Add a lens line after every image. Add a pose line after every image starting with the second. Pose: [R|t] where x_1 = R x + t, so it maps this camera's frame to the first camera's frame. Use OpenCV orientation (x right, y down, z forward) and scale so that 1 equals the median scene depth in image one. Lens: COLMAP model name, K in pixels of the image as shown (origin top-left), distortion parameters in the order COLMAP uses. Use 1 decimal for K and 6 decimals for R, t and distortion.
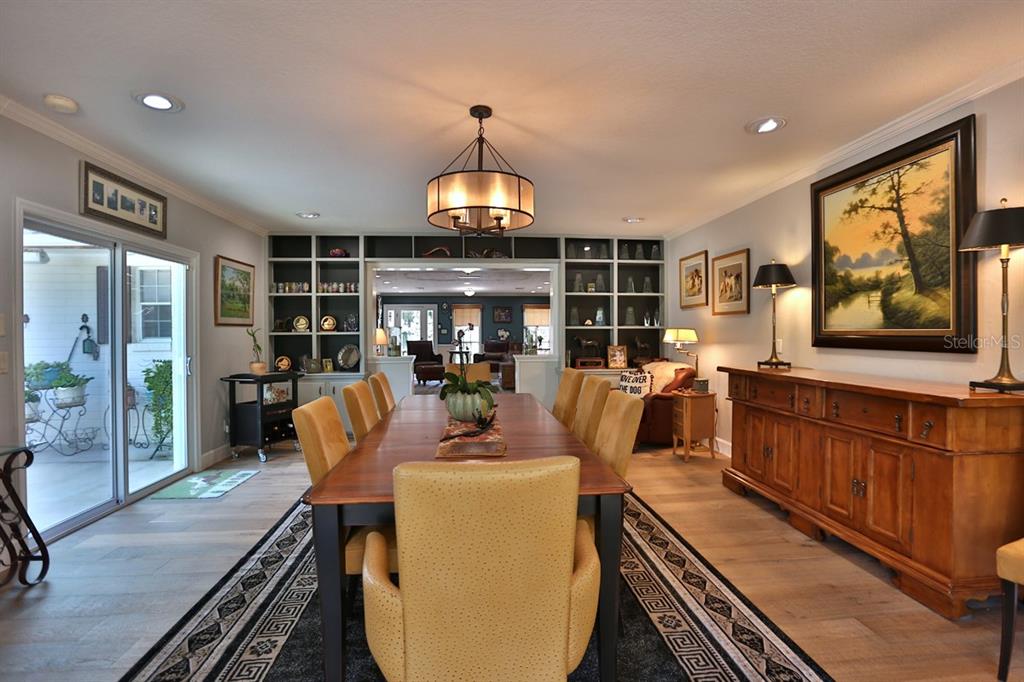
lens RADIAL K [[503.4, 0, 523.3], [0, 503.4, 339.0], [0, 0, 1]] dist [-0.041296, 0.011954]
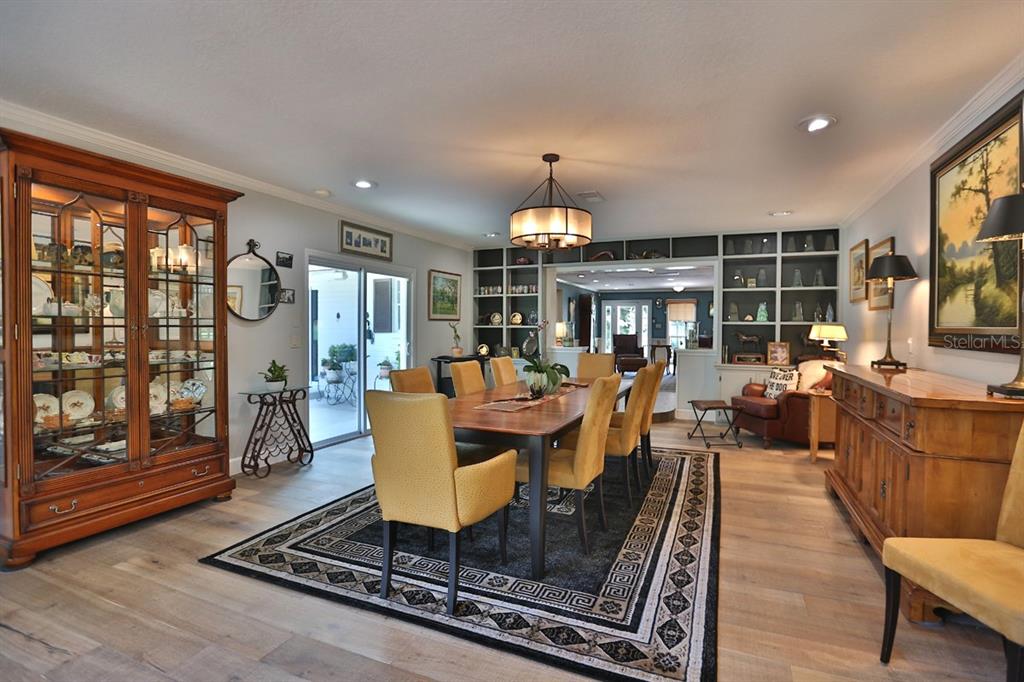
lens RADIAL K [[503.4, 0, 513.8], [0, 503.4, 339.4], [0, 0, 1]] dist [-0.041296, 0.011954]
pose [[0.869211, 0.021091, -0.493992, 0.412383], [-0.014996, 0.999755, 0.016298, 0.000188], [0.494215, -0.006759, 0.869314, -0.160425]]
